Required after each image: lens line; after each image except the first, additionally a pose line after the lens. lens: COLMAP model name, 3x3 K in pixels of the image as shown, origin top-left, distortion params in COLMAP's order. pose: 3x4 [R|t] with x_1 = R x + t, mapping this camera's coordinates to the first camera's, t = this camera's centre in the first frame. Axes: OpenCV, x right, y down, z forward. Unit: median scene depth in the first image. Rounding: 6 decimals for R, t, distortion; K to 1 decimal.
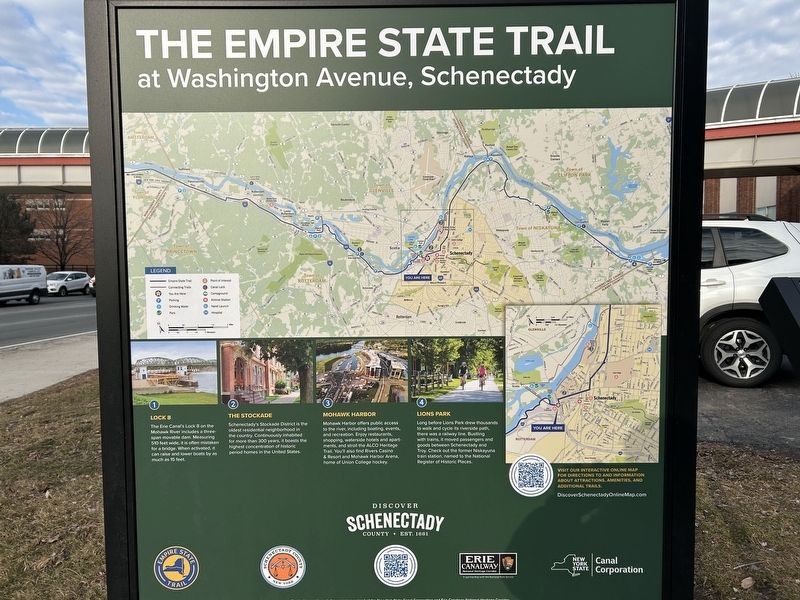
lens RADIAL K [[595.0, 0, 400.2], [0, 595.0, 296.4], [0, 0, 1]] dist [0.066795, -0.017917]
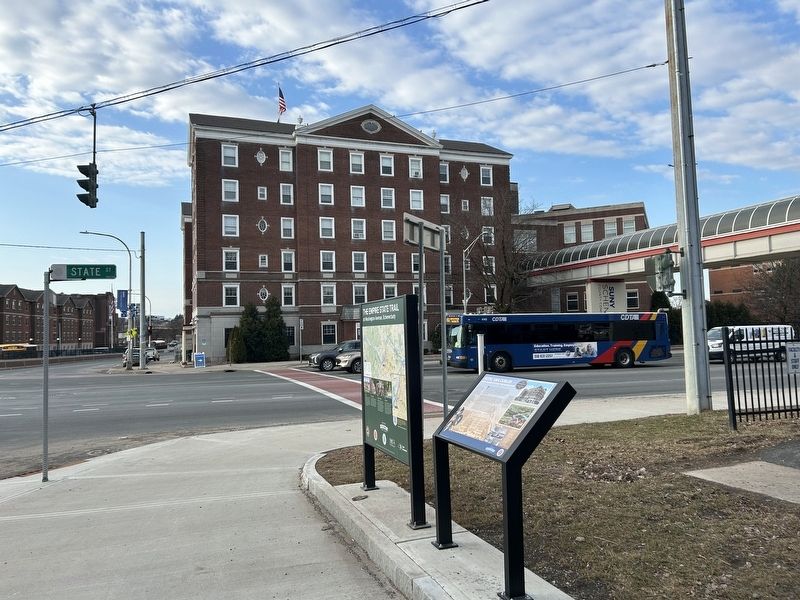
lens RADIAL K [[595.0, 0, 398.8], [0, 595.0, 294.7], [0, 0, 1]] dist [0.066795, -0.017917]
pose [[0.386949, -0.056033, -0.920397, 3.817171], [-0.026156, 0.997083, -0.071698, -0.223502], [0.921730, 0.051818, 0.384354, -0.478176]]
